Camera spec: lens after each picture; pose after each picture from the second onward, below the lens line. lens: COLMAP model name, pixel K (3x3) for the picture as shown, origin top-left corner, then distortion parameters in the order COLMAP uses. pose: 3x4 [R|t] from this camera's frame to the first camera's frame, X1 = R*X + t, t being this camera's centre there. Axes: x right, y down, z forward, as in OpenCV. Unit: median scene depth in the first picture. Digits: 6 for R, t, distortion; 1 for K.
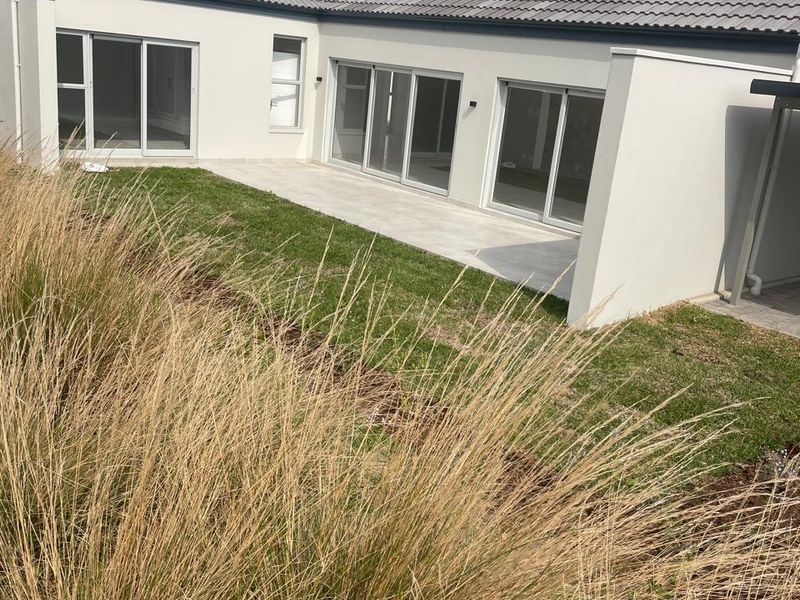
lens RADIAL K [[828.9, 0, 408.7], [0, 828.9, 312.0], [0, 0, 1]] dist [0.058296, 0.000000]
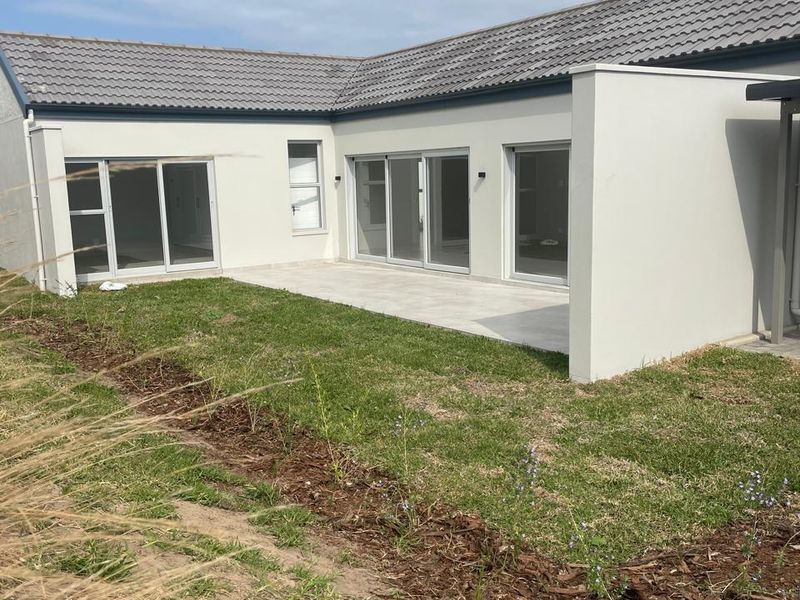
lens RADIAL K [[828.9, 0, 393.5], [0, 828.9, 320.2], [0, 0, 1]] dist [0.058296, 0.000000]
pose [[0.986065, -0.110419, -0.124433, 0.080126], [0.093684, 0.986659, -0.133142, 0.034064], [0.137474, 0.119630, 0.983255, 0.065896]]
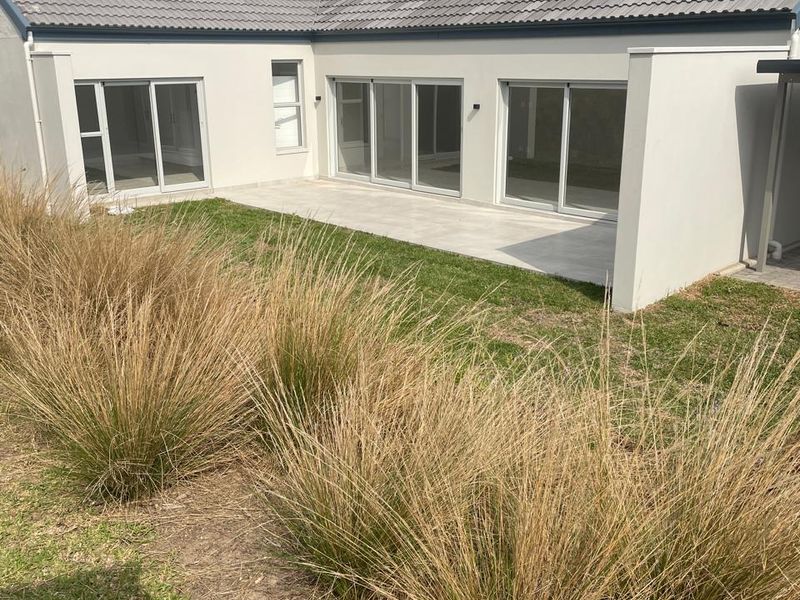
lens RADIAL K [[828.9, 0, 405.9], [0, 828.9, 302.7], [0, 0, 1]] dist [0.058296, 0.000000]
pose [[0.992934, -0.117990, 0.012646, -0.054106], [0.118056, 0.992996, -0.004656, -0.012806], [-0.012008, 0.006116, 0.999909, -0.037668]]
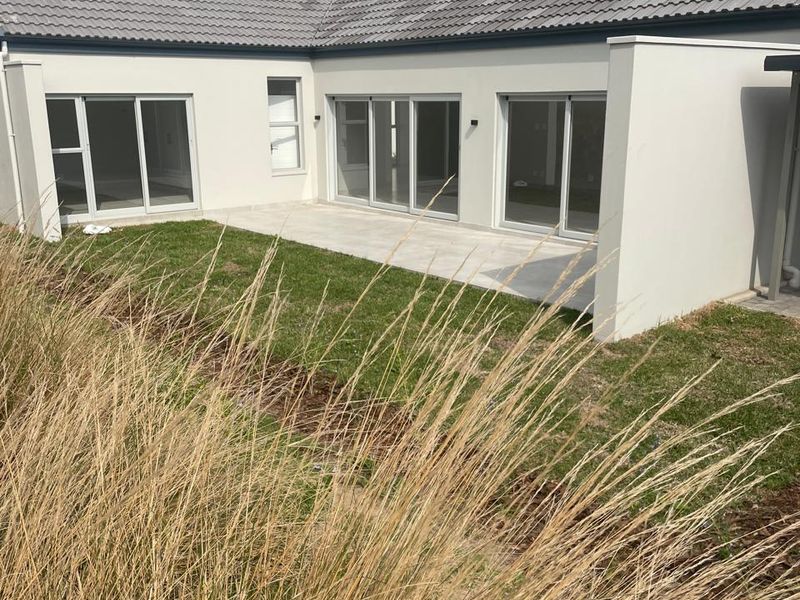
lens RADIAL K [[828.9, 0, 403.9], [0, 828.9, 322.2], [0, 0, 1]] dist [0.058296, 0.000000]
pose [[0.994029, -0.100885, -0.041569, 0.013270], [0.099549, 0.994484, -0.033032, 0.004178], [0.044672, 0.028696, 0.998589, 0.038973]]
